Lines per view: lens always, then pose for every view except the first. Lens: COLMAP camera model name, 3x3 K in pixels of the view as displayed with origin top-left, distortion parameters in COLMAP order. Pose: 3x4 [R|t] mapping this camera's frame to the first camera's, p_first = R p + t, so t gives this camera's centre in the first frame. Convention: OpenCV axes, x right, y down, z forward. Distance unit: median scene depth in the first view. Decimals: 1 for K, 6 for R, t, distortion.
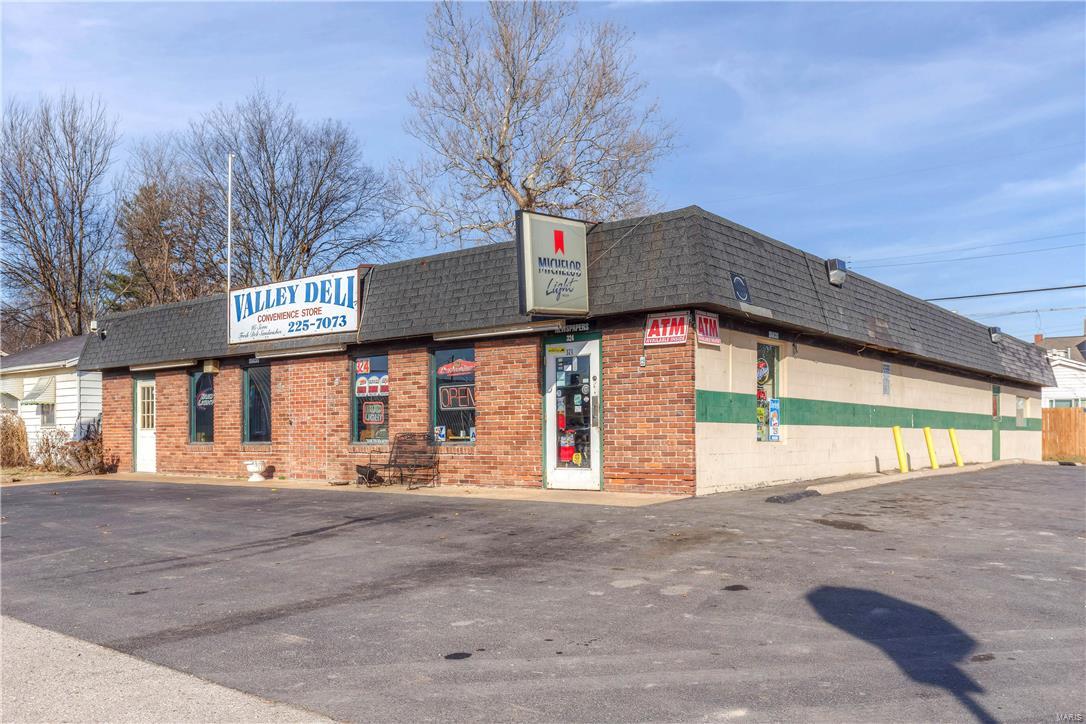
lens RADIAL K [[854.9, 0, 543.0], [0, 854.9, 360.9], [0, 0, 1]] dist [-0.003890, -0.002825]
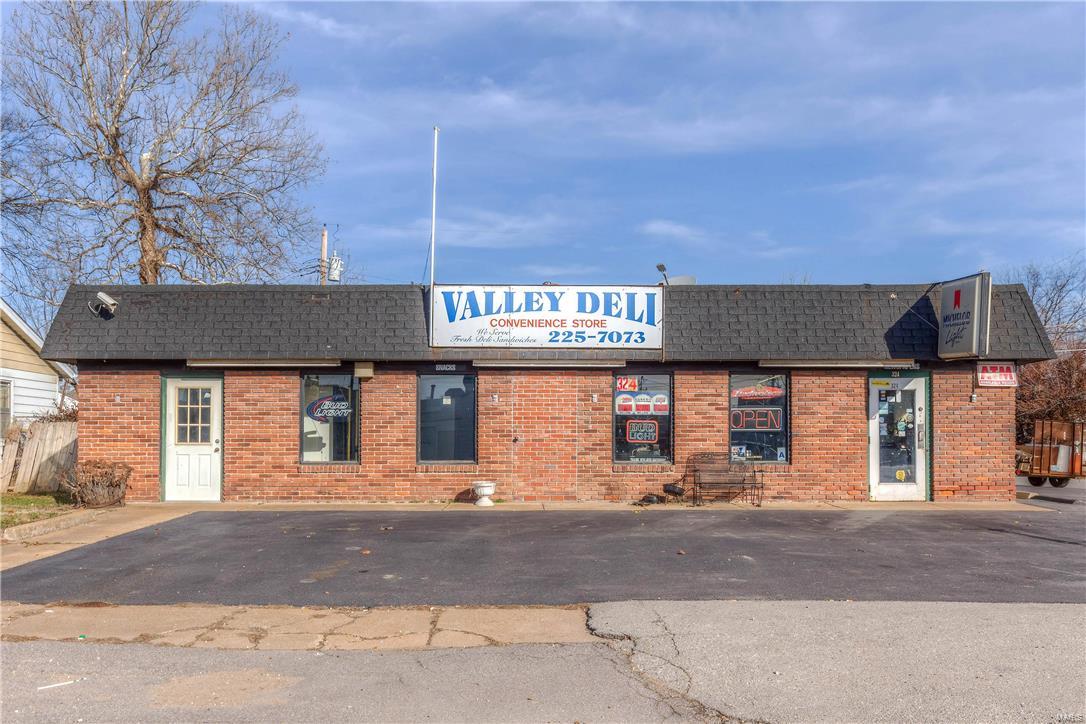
lens RADIAL K [[792.4, 0, 542.9], [0, 792.4, 364.1], [0, 0, 1]] dist [0.002417, -0.002207]
pose [[0.800566, 0.068644, 0.595299, -0.845519], [-0.057097, 0.997636, -0.038252, 0.024458], [-0.596518, -0.003366, 0.802593, 0.330731]]
